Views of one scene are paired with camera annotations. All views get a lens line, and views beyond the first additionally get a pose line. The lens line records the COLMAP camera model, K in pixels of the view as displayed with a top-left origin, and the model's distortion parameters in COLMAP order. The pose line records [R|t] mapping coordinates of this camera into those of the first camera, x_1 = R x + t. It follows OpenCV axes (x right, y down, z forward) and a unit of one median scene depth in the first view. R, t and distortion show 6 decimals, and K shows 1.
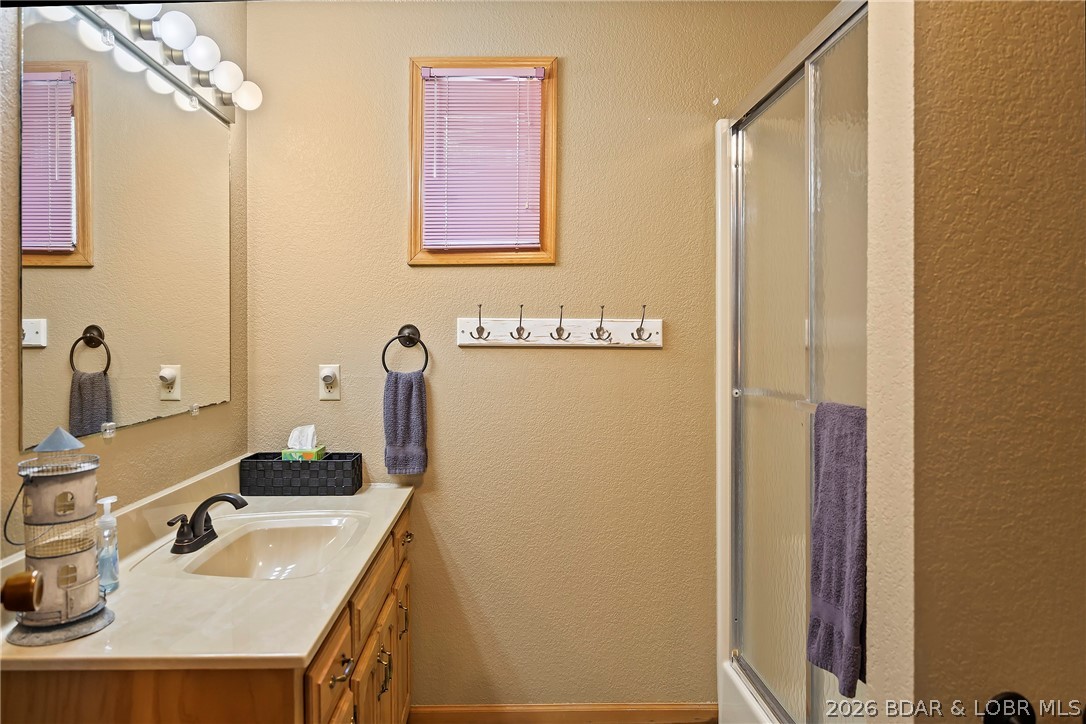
lens RADIAL K [[705.5, 0, 542.9], [0, 705.5, 341.8], [0, 0, 1]] dist [0.001387, 0.000164]
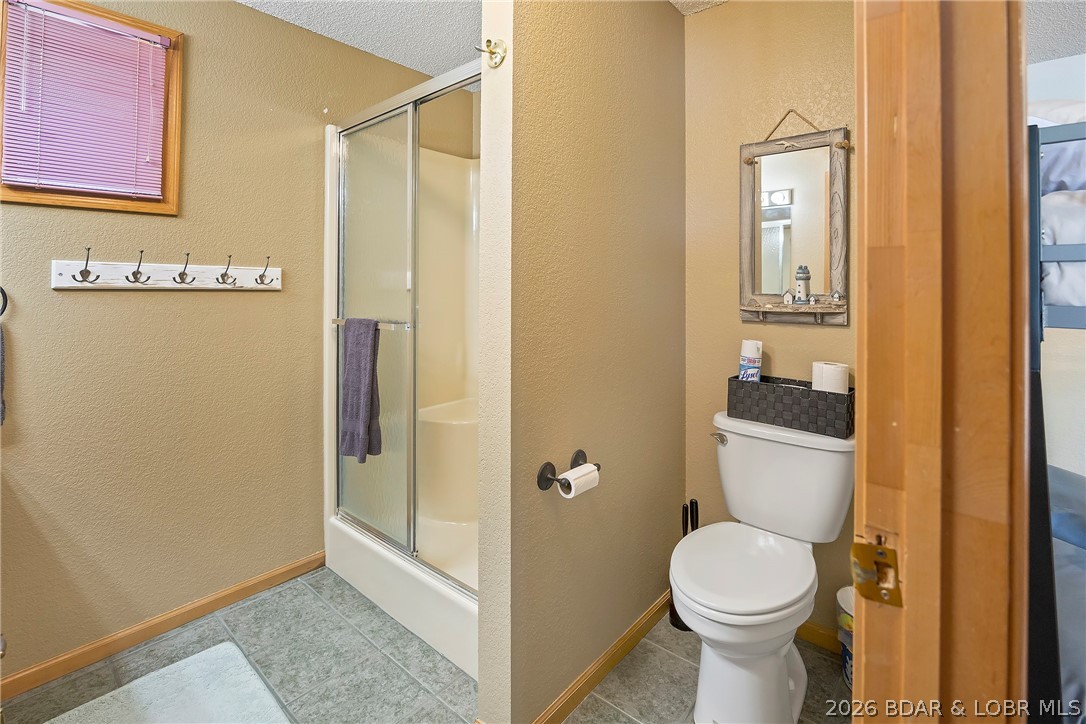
lens RADIAL K [[506.5, 0, 538.7], [0, 506.5, 287.5], [0, 0, 1]] dist [-0.000709, -0.000059]
pose [[0.664888, 0.003698, 0.746934, -0.204962], [-0.001774, 0.999993, -0.003372, 0.005412], [-0.746941, 0.000917, 0.664890, 0.036015]]
